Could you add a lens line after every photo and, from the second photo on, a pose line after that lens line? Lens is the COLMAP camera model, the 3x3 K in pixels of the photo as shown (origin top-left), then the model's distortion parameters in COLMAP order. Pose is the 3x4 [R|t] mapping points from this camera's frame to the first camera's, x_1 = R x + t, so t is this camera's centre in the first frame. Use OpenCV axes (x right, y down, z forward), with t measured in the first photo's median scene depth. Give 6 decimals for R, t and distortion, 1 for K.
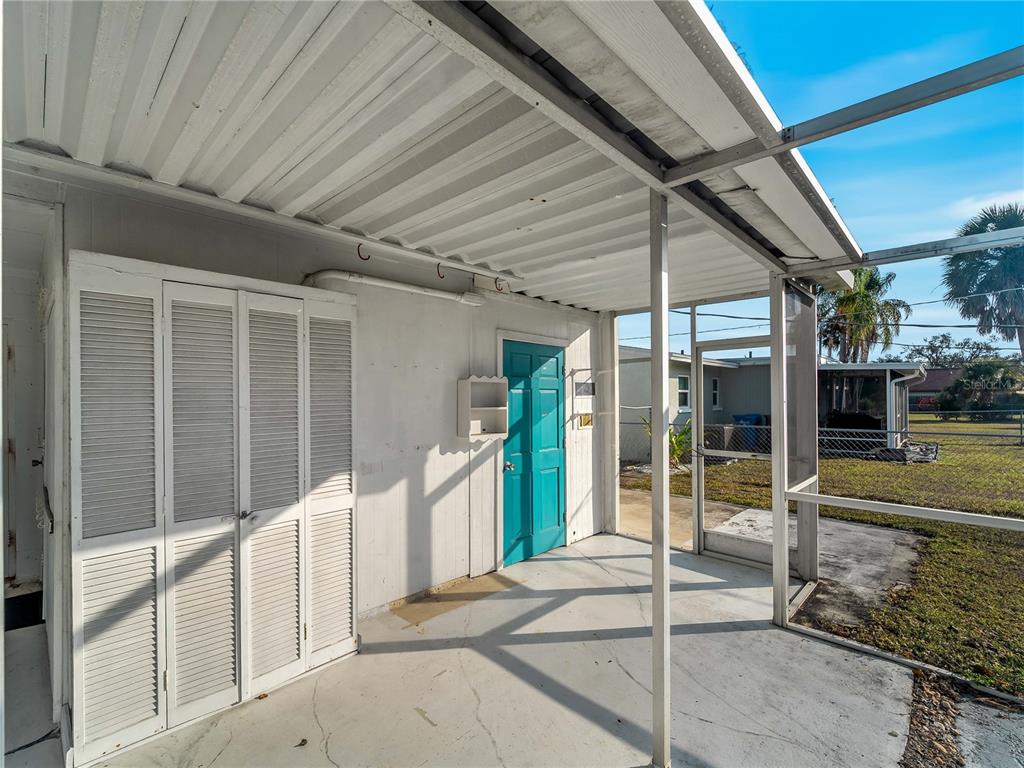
lens RADIAL K [[469.8, 0, 509.8], [0, 469.8, 392.2], [0, 0, 1]] dist [0.000476, -0.000173]
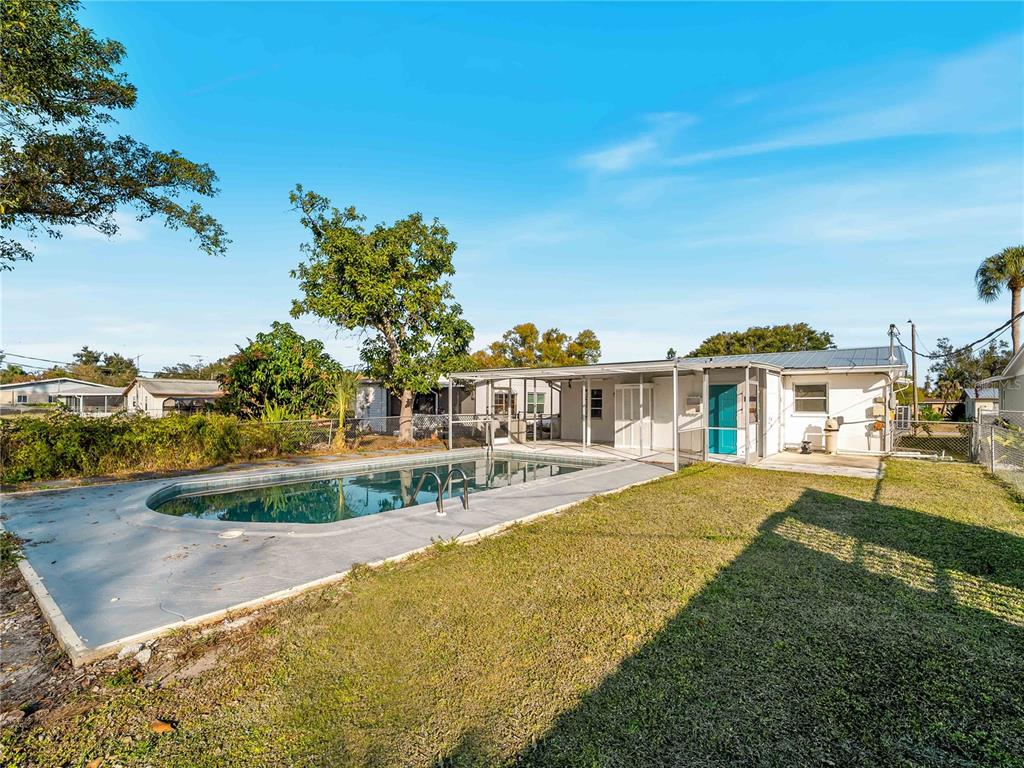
lens RADIAL K [[469.8, 0, 509.8], [0, 469.8, 392.2], [0, 0, 1]] dist [0.000476, -0.000173]
pose [[0.079745, -0.024096, -0.996524, 3.079475], [0.011992, 0.999659, -0.023212, -0.000265], [0.996743, -0.010099, 0.080006, -0.647387]]
